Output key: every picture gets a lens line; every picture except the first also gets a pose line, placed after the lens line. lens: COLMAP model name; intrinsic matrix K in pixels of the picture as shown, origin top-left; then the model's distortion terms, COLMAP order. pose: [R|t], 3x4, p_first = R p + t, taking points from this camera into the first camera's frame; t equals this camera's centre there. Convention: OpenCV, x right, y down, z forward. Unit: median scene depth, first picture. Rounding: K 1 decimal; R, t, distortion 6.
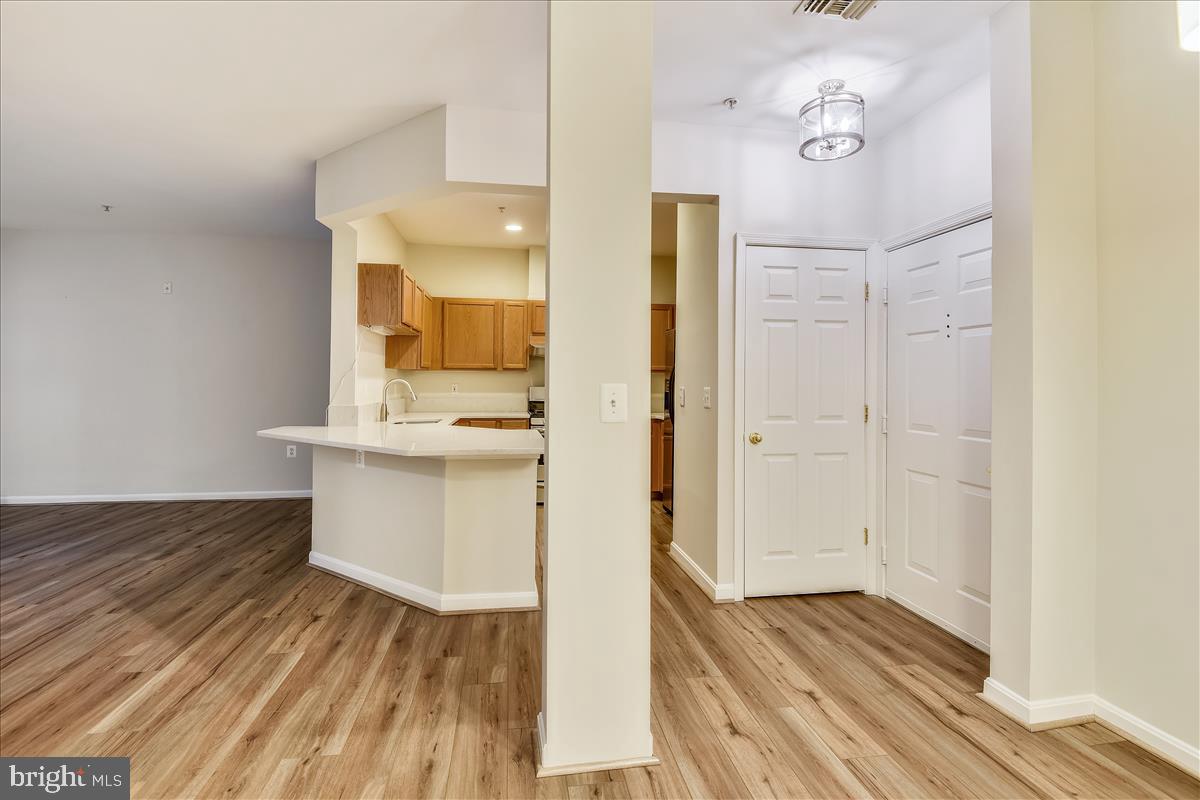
lens RADIAL K [[548.3, 0, 594.9], [0, 548.3, 389.2], [0, 0, 1]] dist [0.007579, -0.010300]
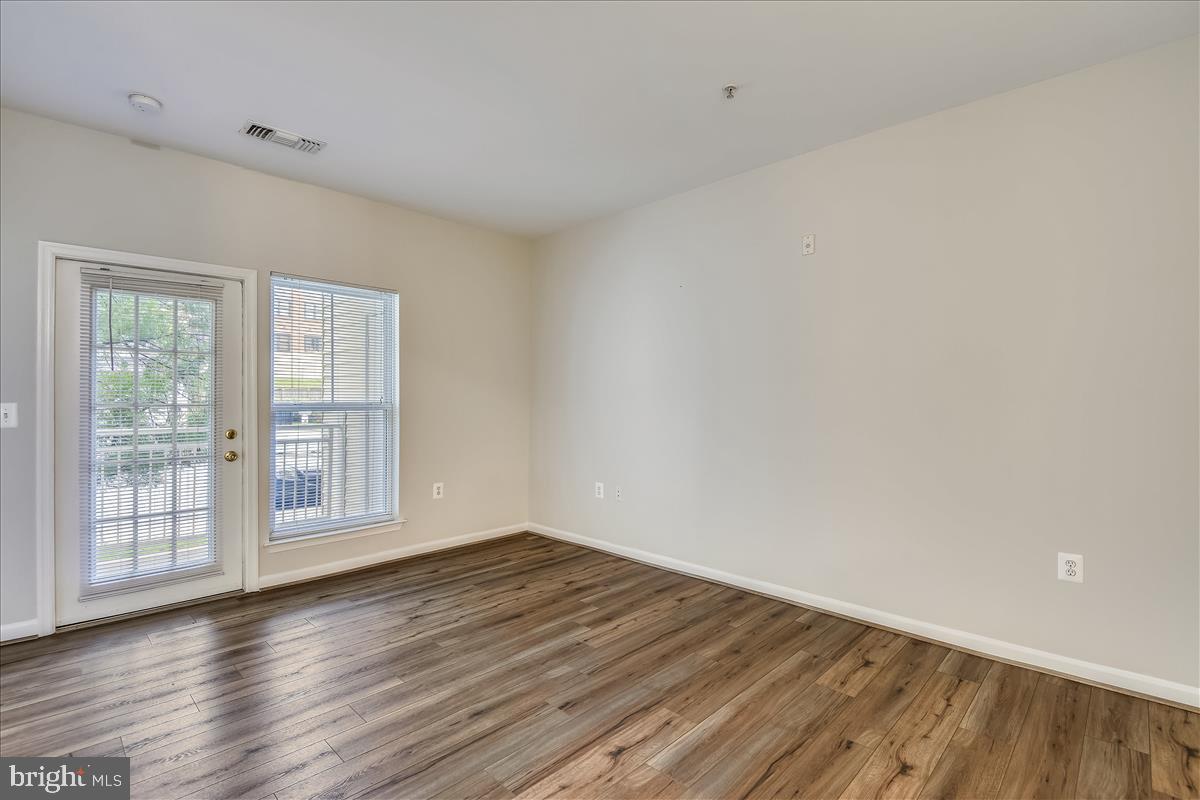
lens RADIAL K [[548.3, 0, 597.4], [0, 548.3, 394.2], [0, 0, 1]] dist [0.007579, -0.010300]
pose [[0.619411, -0.005736, -0.785046, -0.834277], [-0.011862, 0.999791, -0.016663, -0.018336], [0.784977, 0.019633, 0.619214, 0.859252]]
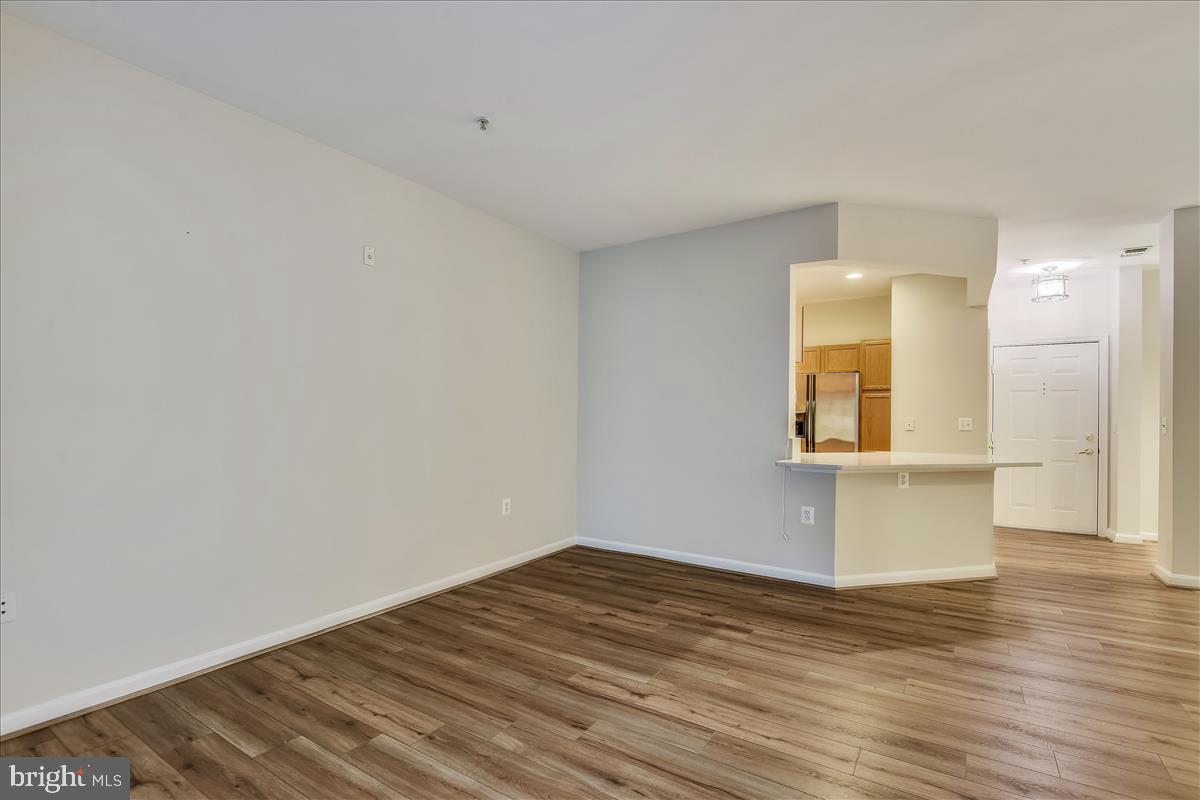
lens RADIAL K [[548.3, 0, 598.1], [0, 548.3, 411.5], [0, 0, 1]] dist [0.007579, -0.010300]
pose [[0.659300, 0.001116, 0.751879, -1.977175], [0.003721, 0.999982, -0.004747, -0.021199], [-0.751871, 0.005927, 0.659283, 0.796302]]
